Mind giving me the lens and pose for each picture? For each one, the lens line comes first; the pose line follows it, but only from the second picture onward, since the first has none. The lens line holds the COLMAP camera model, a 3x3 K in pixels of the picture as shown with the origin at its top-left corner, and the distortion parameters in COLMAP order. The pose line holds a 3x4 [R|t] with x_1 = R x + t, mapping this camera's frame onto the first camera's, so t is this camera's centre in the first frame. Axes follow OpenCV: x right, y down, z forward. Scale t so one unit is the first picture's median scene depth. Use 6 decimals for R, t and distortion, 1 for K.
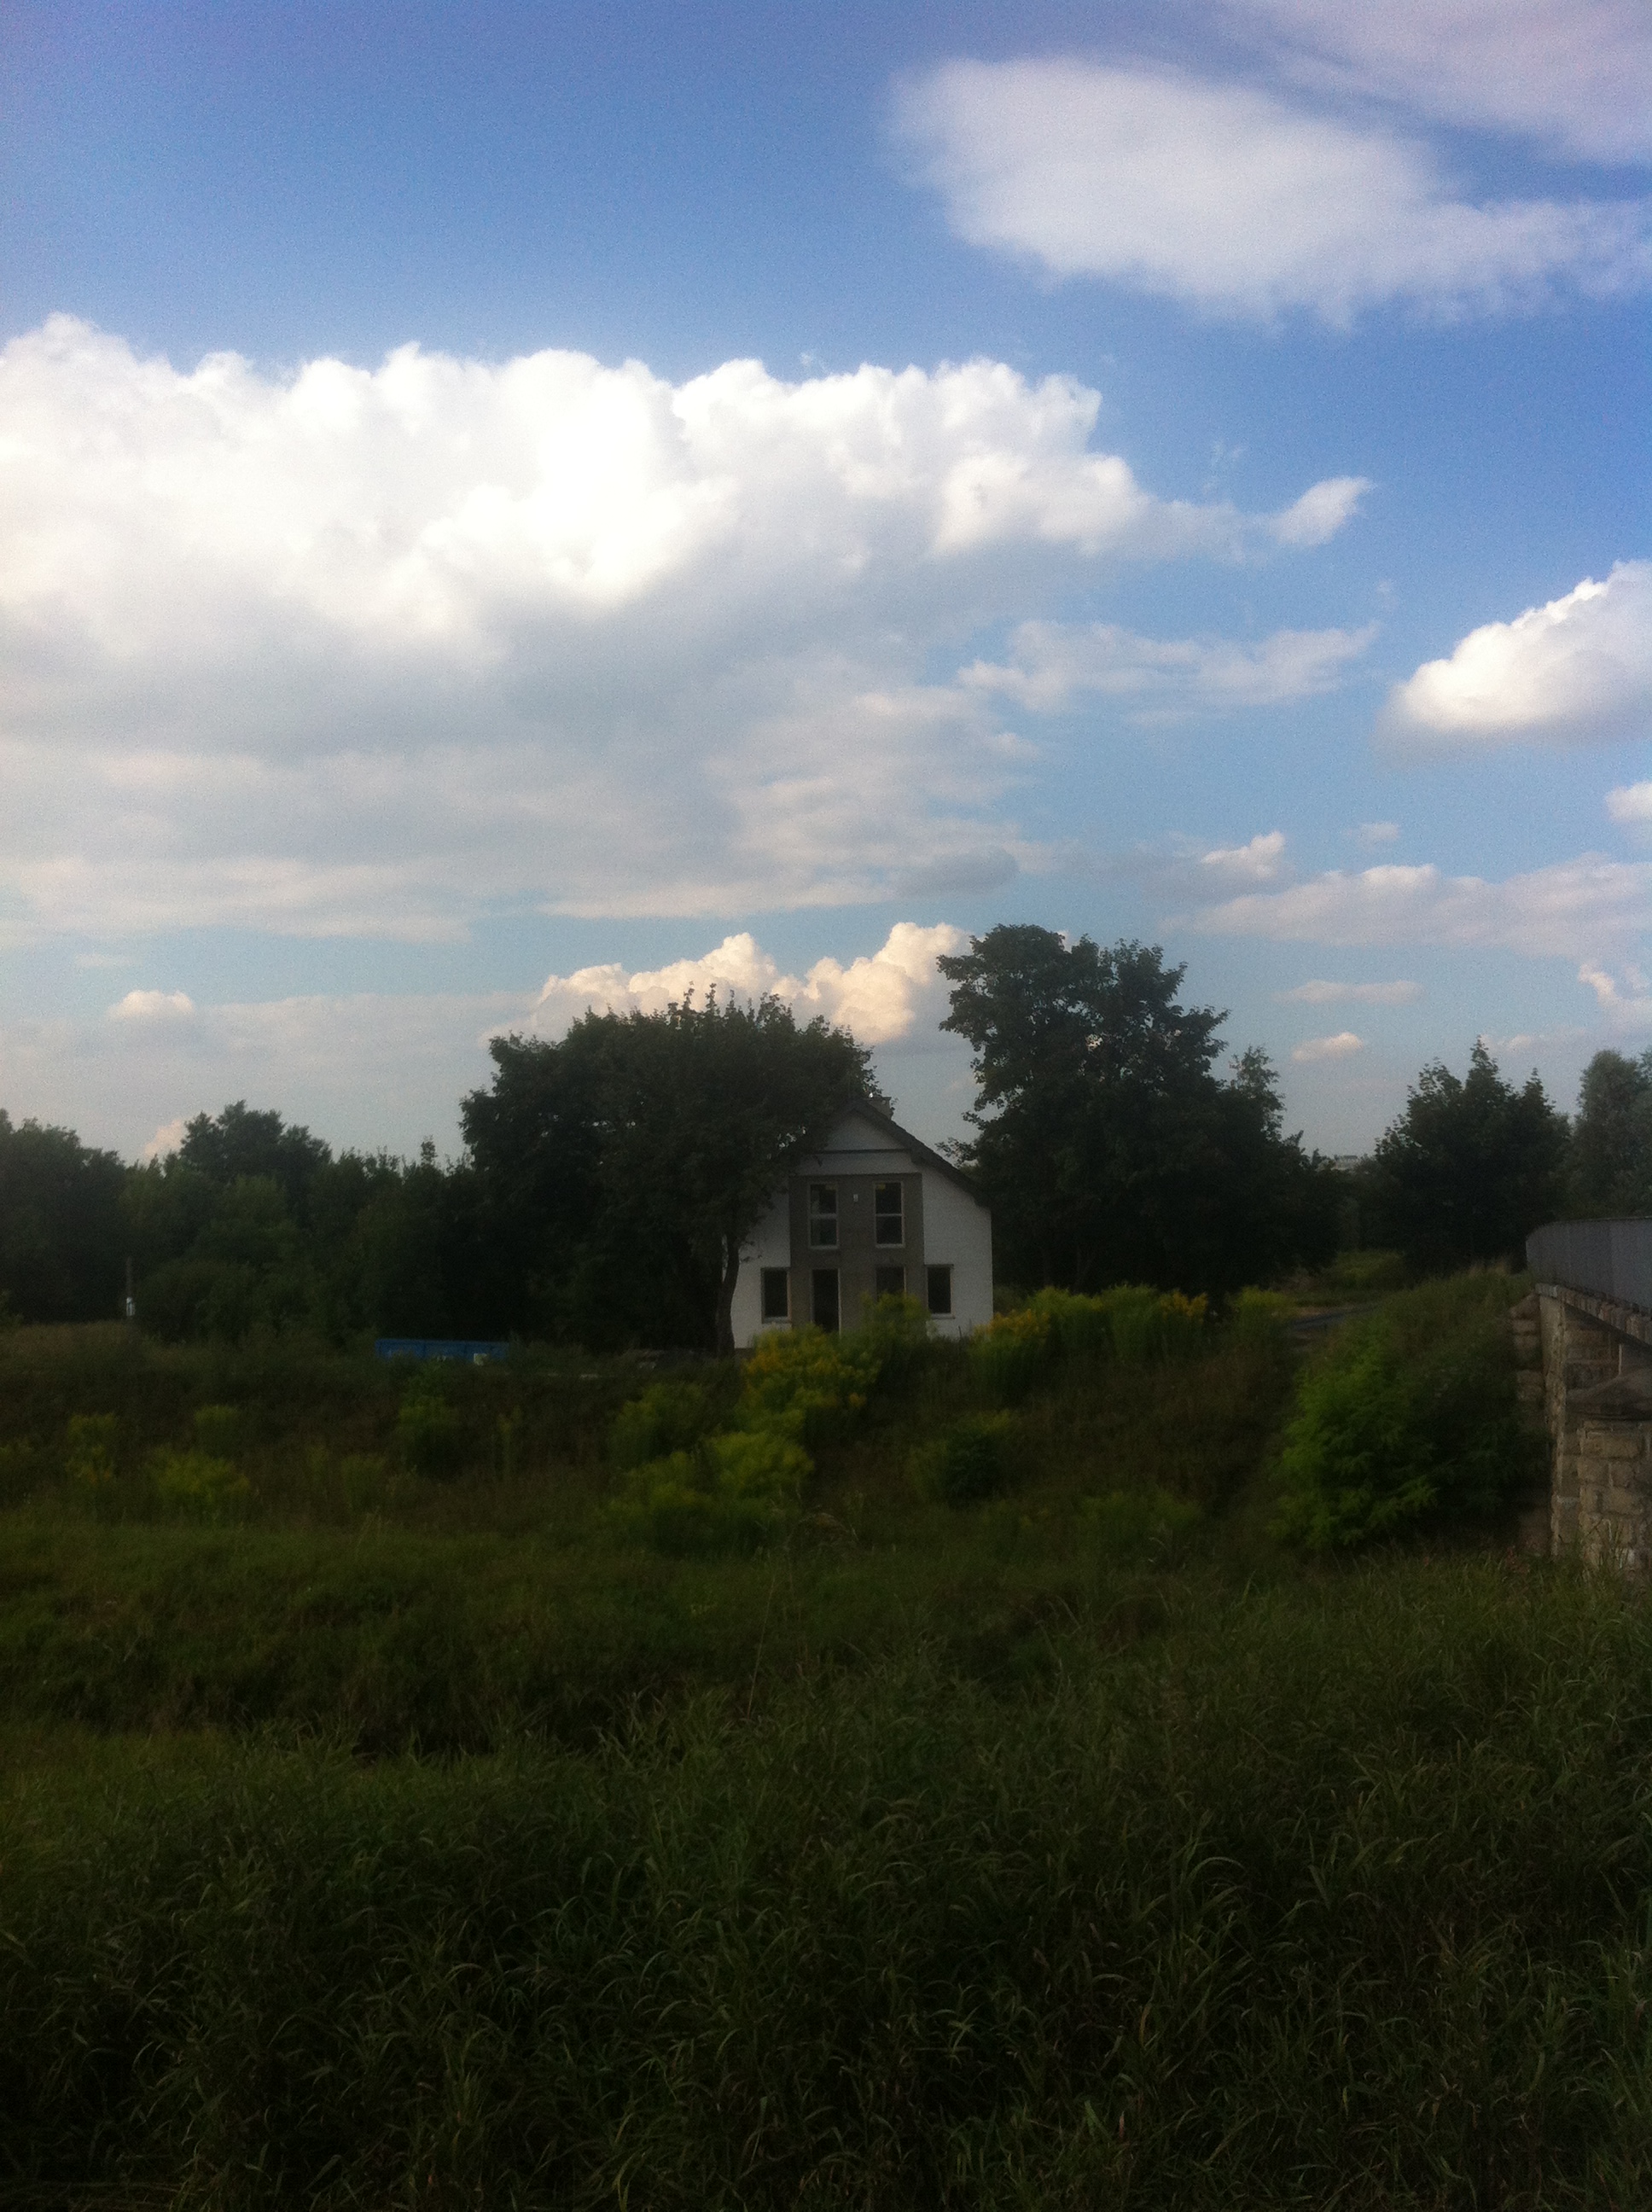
lens RADIAL K [[2138.2, 0, 1004.4], [0, 2138.2, 1102.5], [0, 0, 1]] dist [0.000654, -0.124809]
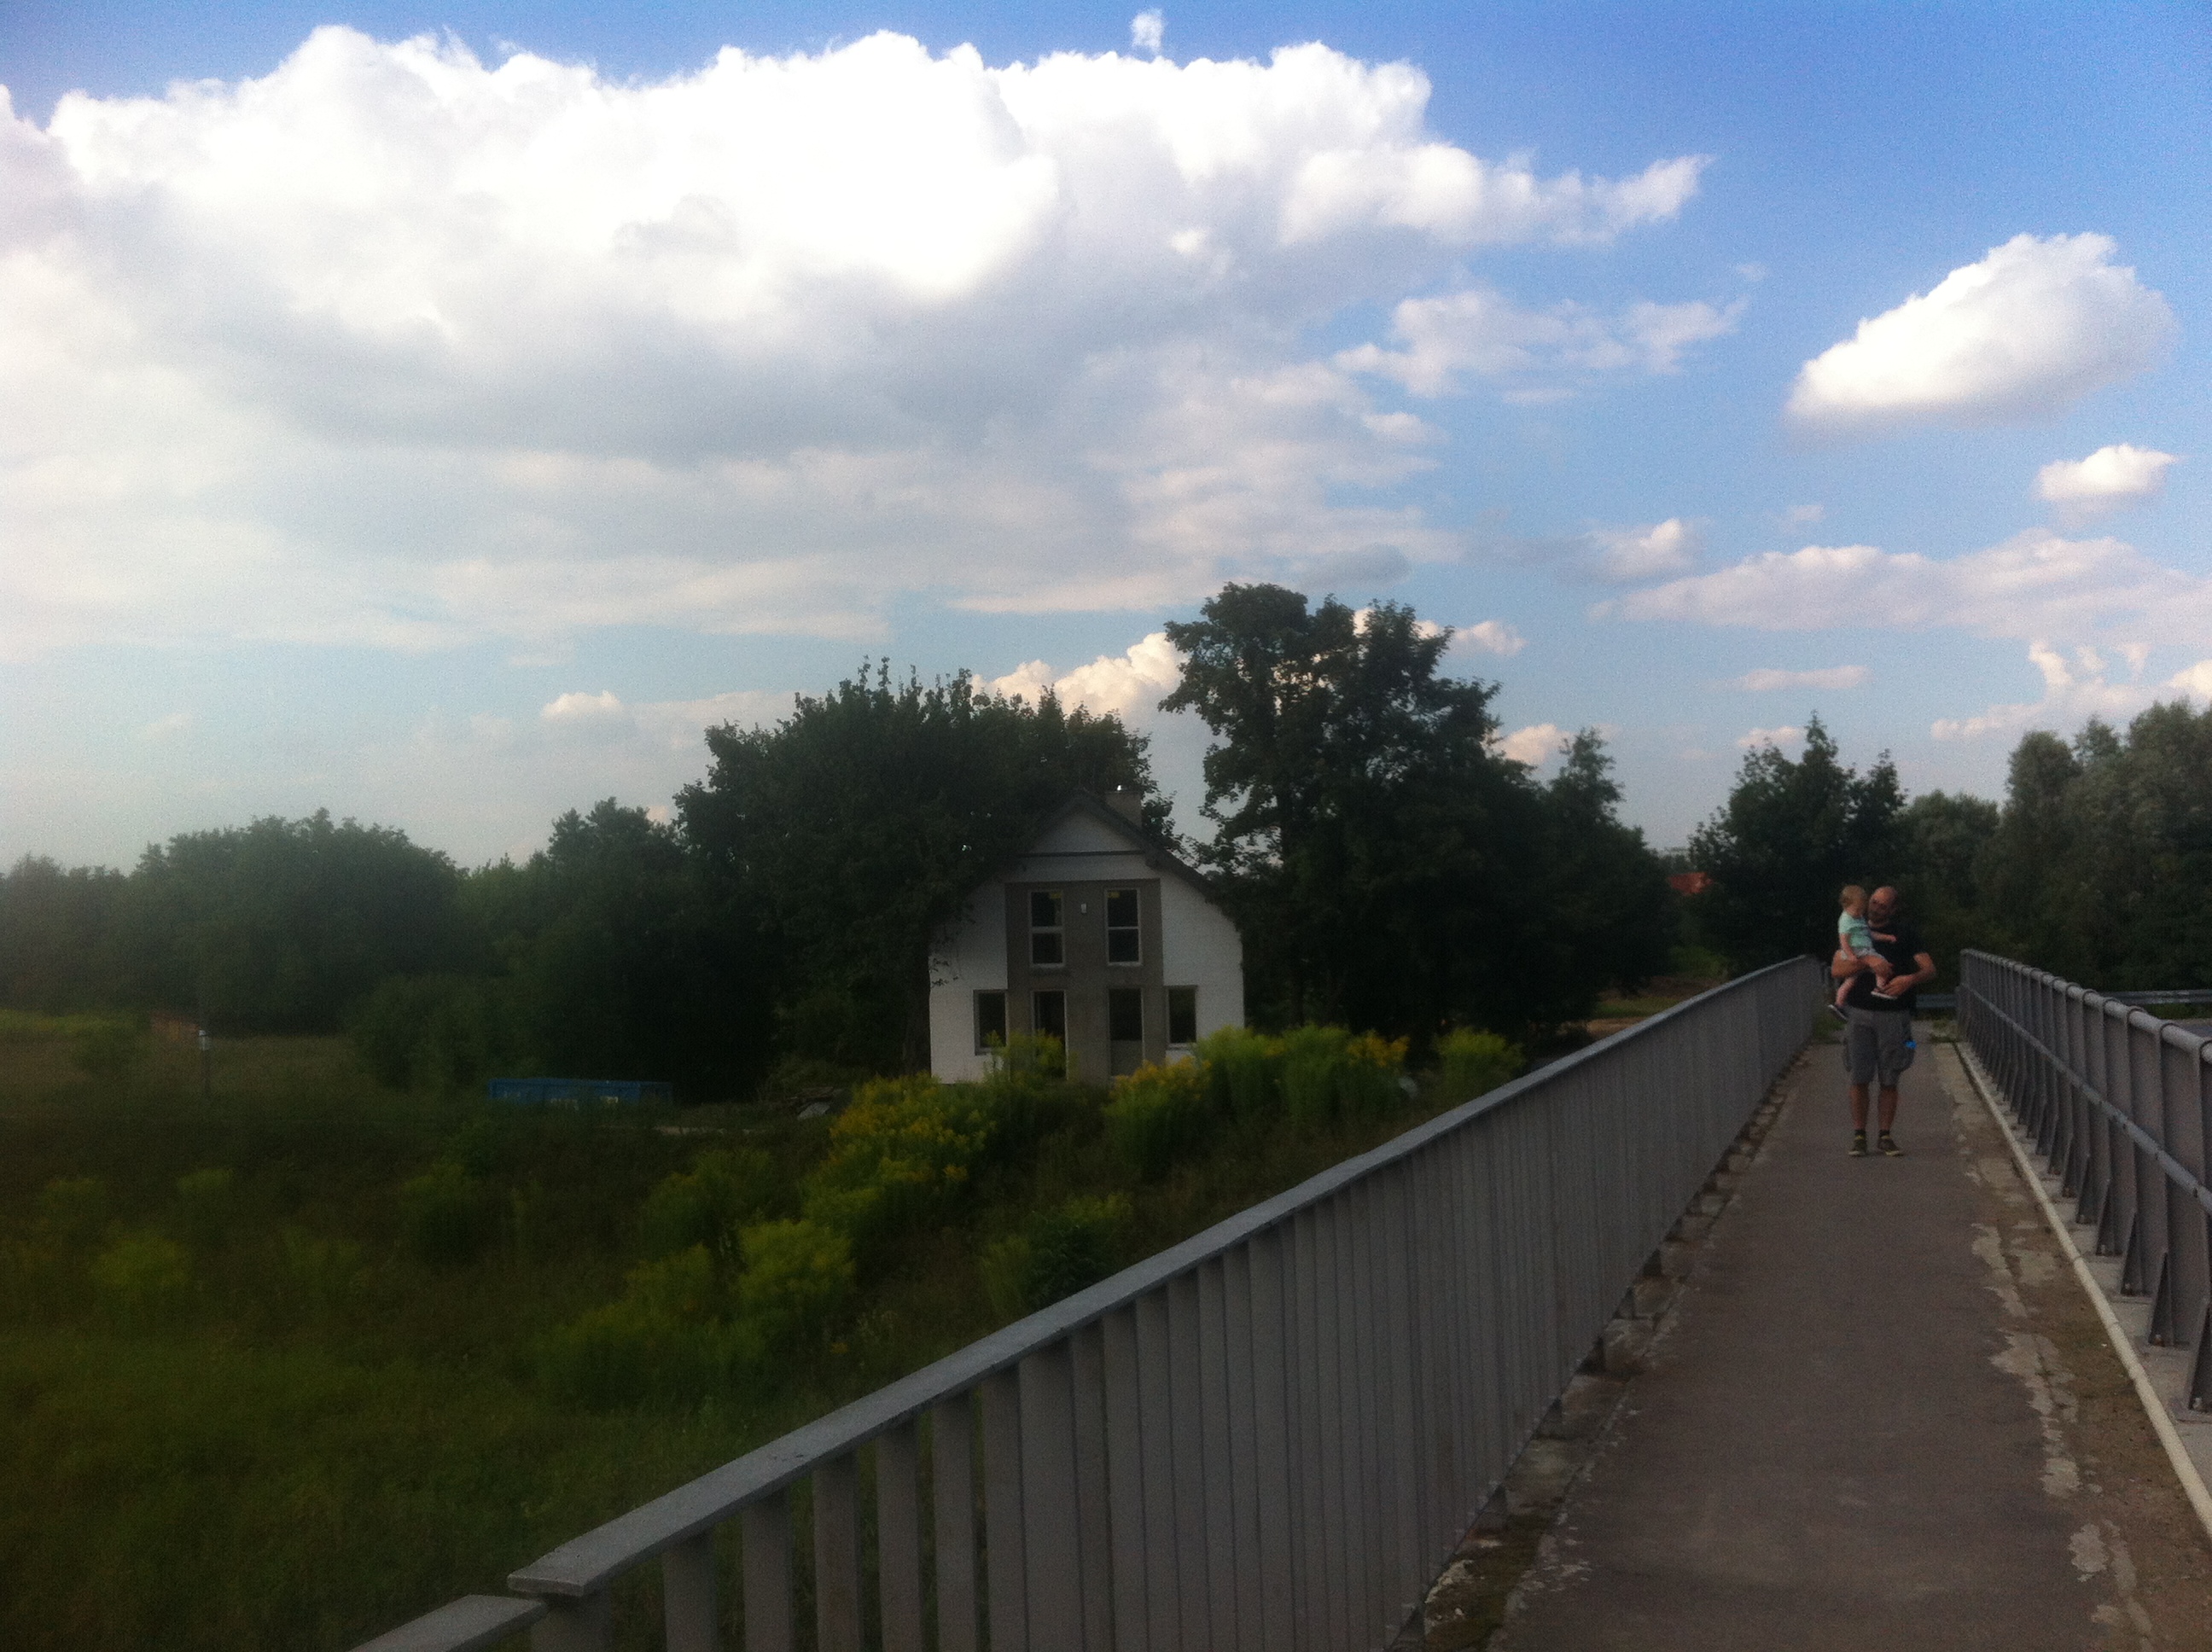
lens RADIAL K [[2106.8, 0, 1306.6], [0, 2106.8, 876.0], [0, 0, 1]] dist [0.161583, -0.618452]
pose [[0.996901, -0.004205, -0.078555, 0.092251], [0.007261, 0.999226, 0.038662, -0.000457], [0.078332, -0.039113, 0.996160, 0.172139]]
